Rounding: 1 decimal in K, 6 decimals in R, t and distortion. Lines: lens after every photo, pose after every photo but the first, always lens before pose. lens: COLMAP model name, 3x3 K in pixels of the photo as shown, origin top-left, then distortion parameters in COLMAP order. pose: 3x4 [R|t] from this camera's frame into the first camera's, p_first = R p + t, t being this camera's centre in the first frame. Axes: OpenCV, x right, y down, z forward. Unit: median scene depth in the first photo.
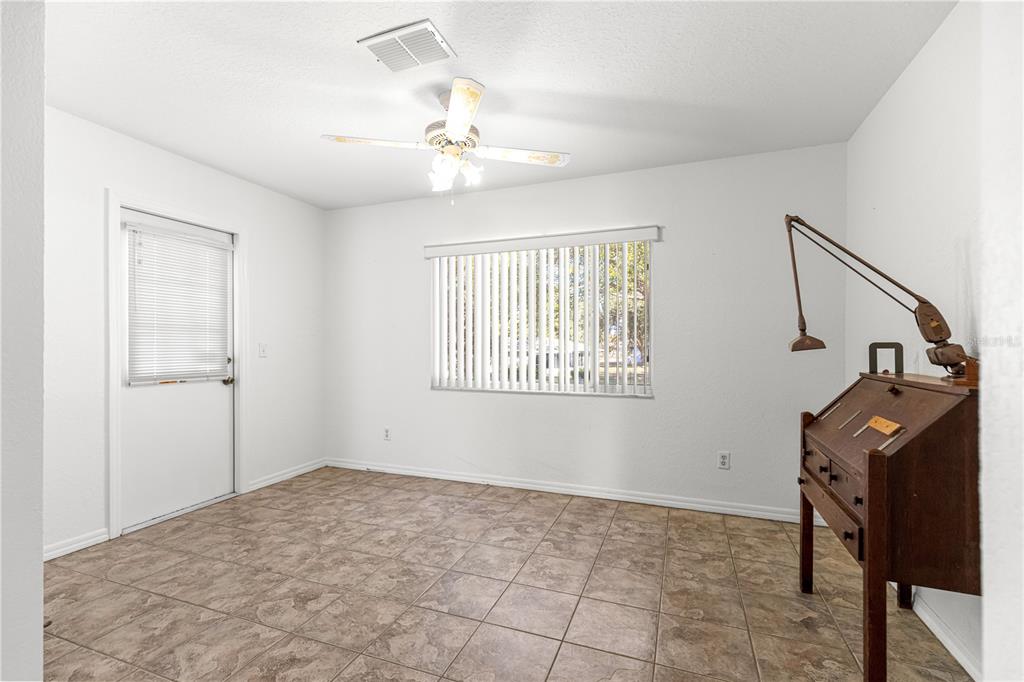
lens RADIAL K [[459.1, 0, 508.5], [0, 459.1, 345.1], [0, 0, 1]] dist [0.008749, -0.000630]
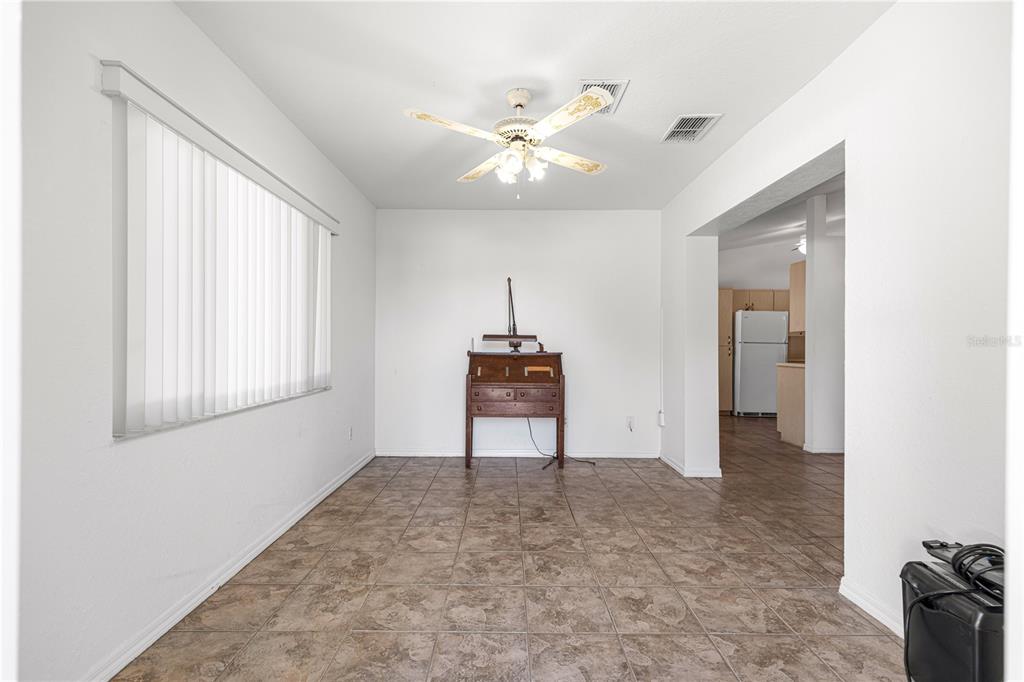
lens RADIAL K [[459.1, 0, 508.5], [0, 459.1, 345.1], [0, 0, 1]] dist [0.008749, -0.000630]
pose [[-0.357889, -0.003460, 0.933758, -0.998741], [-0.003610, 0.999991, 0.002322, 0.019701], [-0.933757, -0.002540, -0.357898, 1.291331]]
